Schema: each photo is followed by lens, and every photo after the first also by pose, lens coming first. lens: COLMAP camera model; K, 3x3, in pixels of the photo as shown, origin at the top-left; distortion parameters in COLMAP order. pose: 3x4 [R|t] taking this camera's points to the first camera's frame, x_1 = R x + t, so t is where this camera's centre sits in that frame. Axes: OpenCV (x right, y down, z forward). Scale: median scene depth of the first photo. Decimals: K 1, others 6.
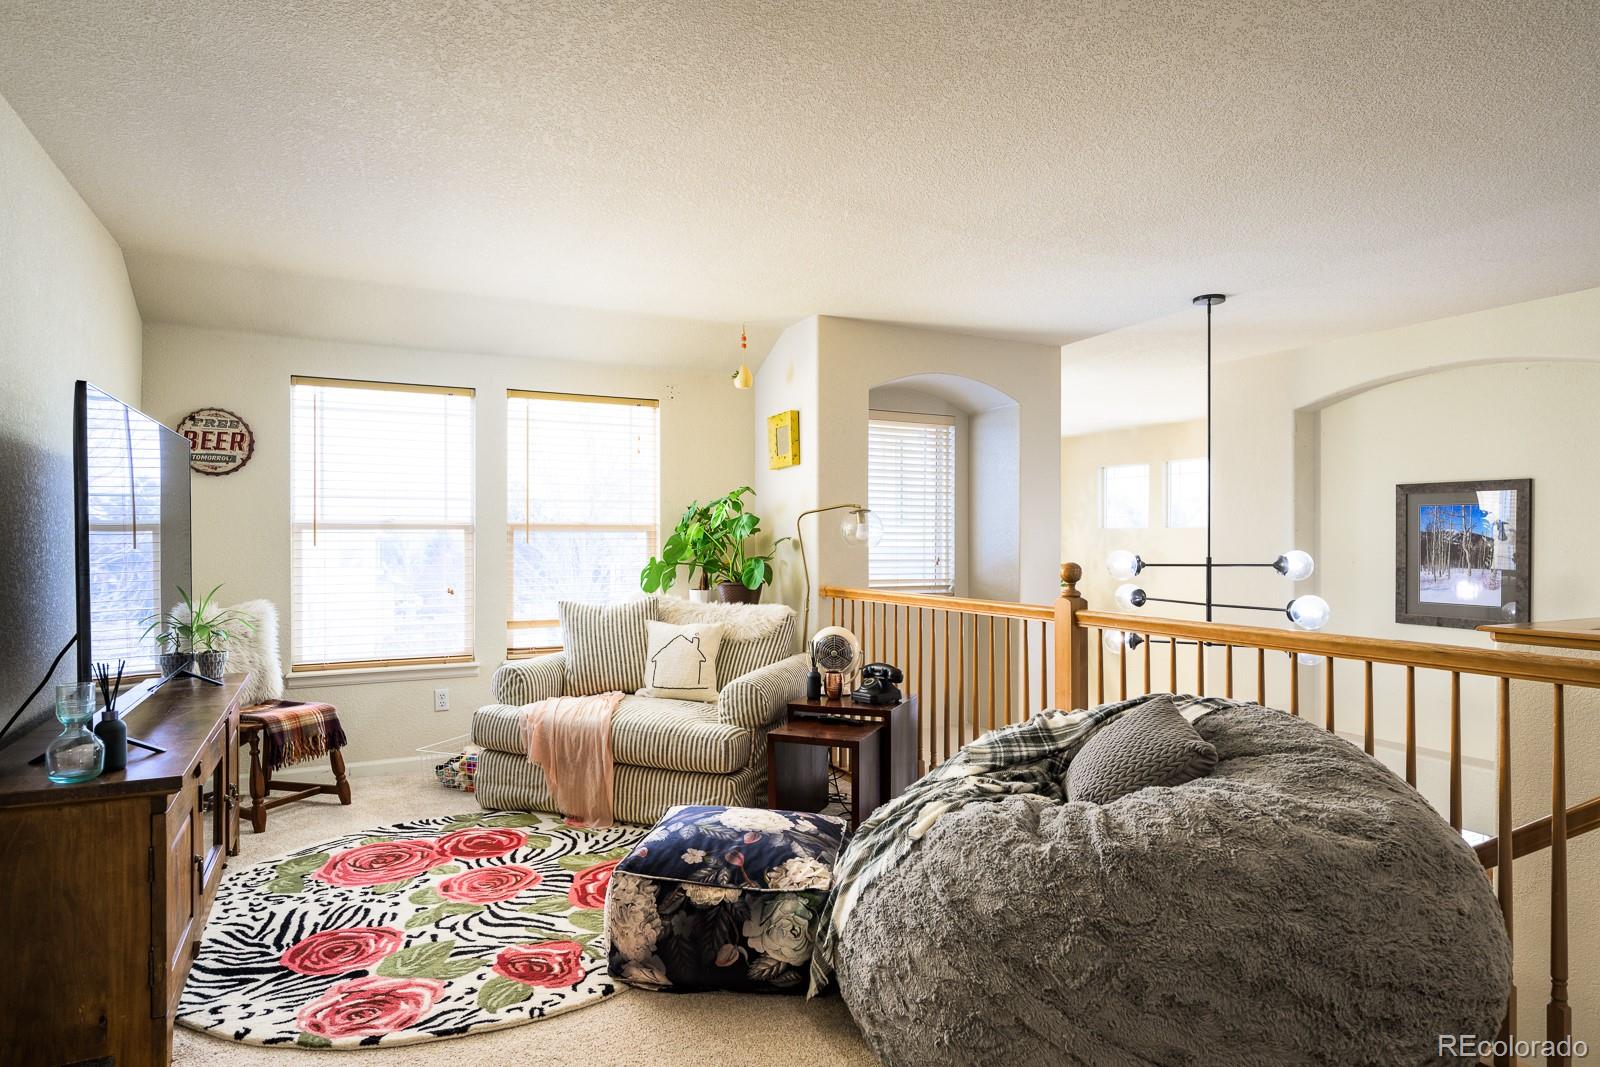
lens RADIAL K [[906.7, 0, 804.5], [0, 906.7, 541.2], [0, 0, 1]] dist [0.001831, 0.000003]
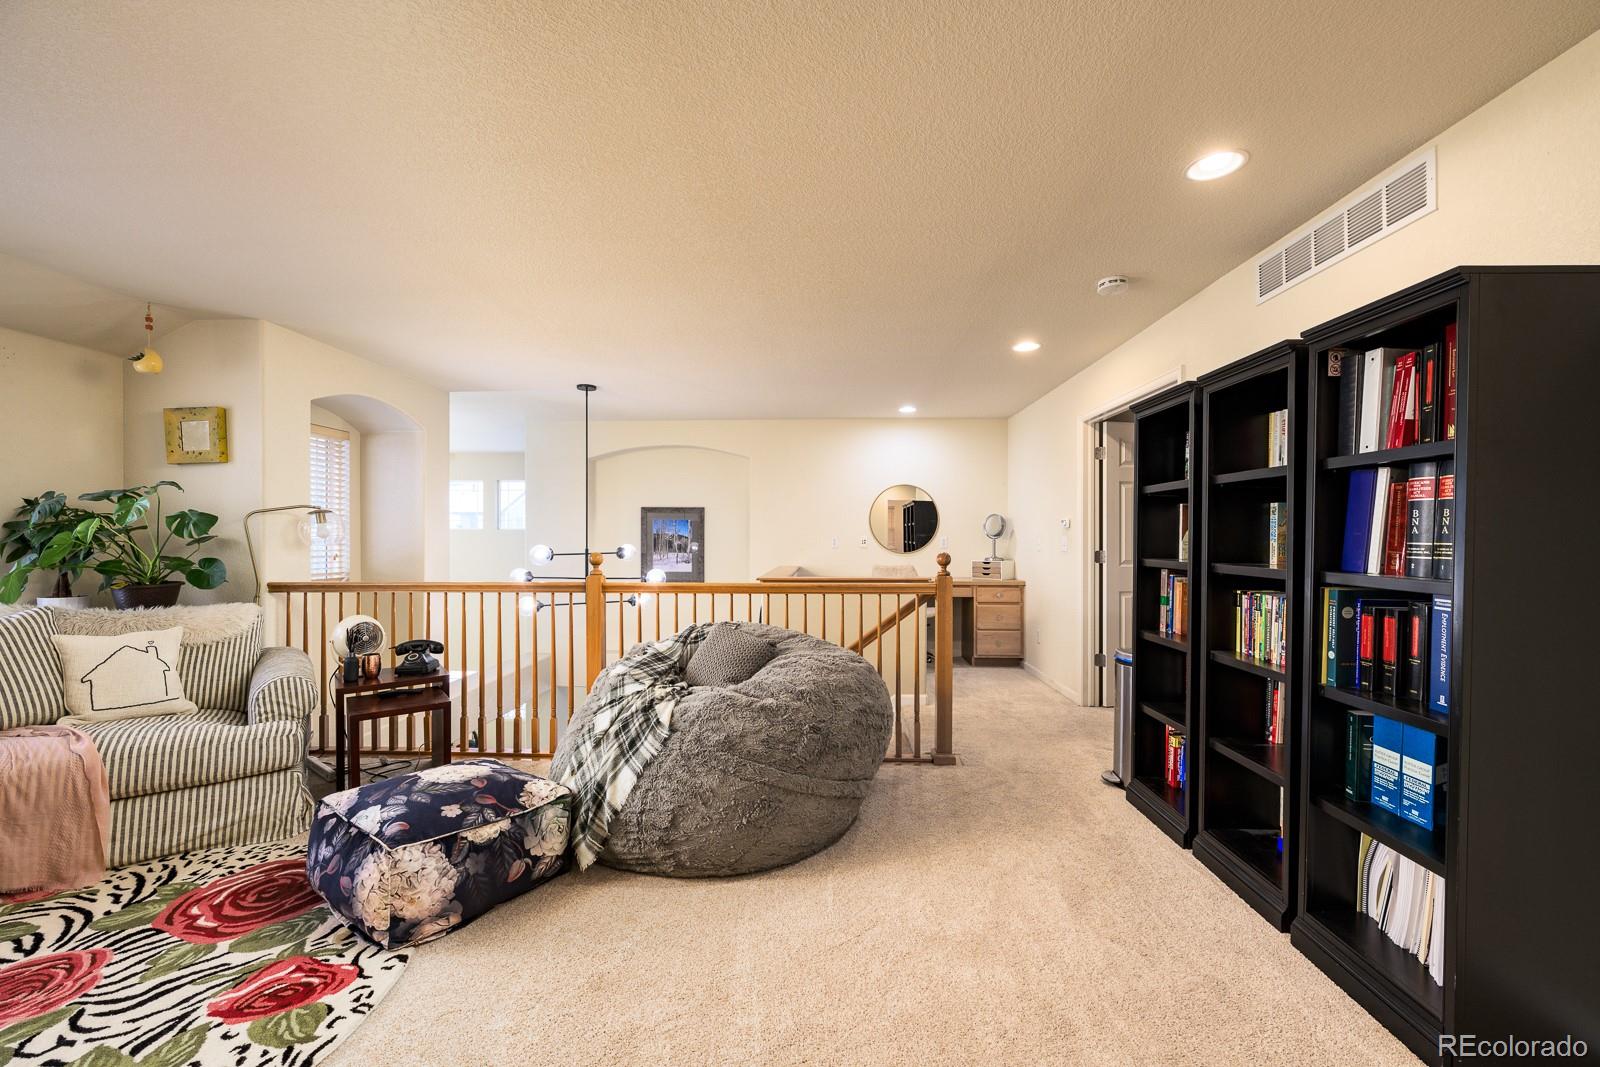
lens RADIAL K [[631.3, 0, 808.4], [0, 631.3, 542.0], [0, 0, 1]] dist [-0.001339, 0.000113]
pose [[0.488796, -0.006498, 0.872374, -0.528368], [0.003457, 0.999979, 0.005511, 0.001762], [-0.872391, 0.000322, 0.488808, 0.185179]]
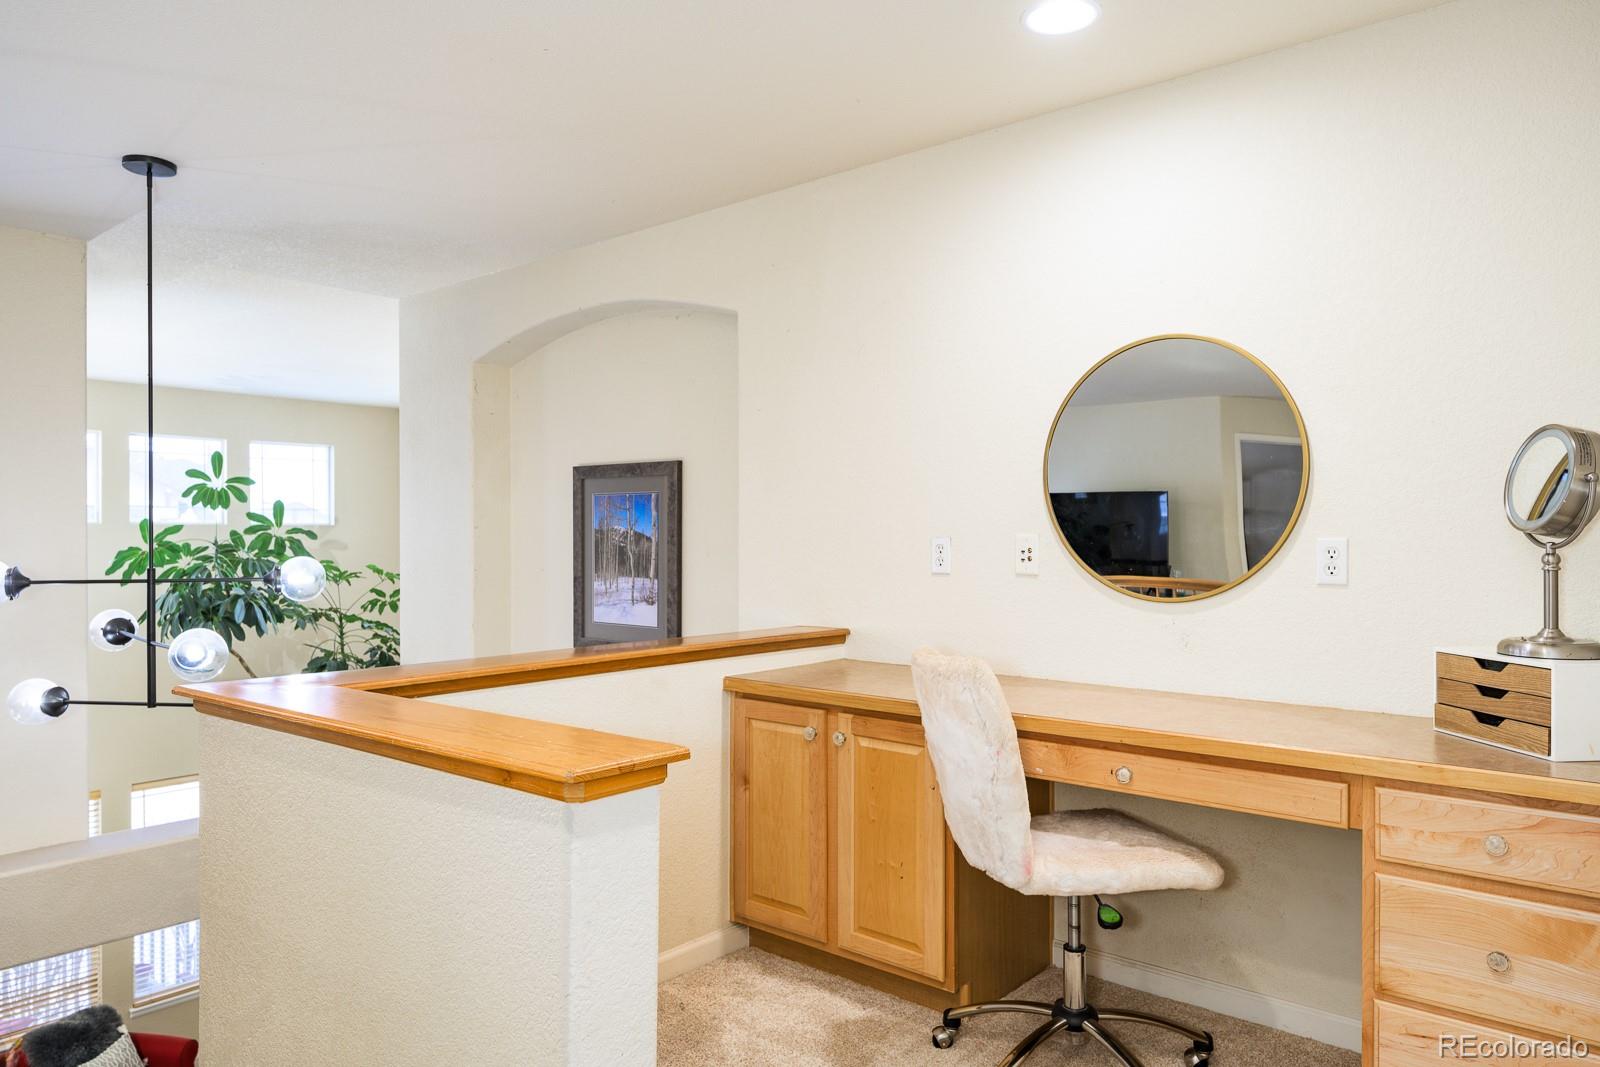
lens RADIAL K [[1085.0, 0, 800.7], [0, 1085.0, 533.5], [0, 0, 1]] dist [0.007540, 0.001294]
pose [[0.925543, 0.003517, 0.378626, 0.918836], [-0.002016, 0.999988, -0.004361, -0.005642], [-0.378637, 0.003273, 0.925539, 0.171759]]
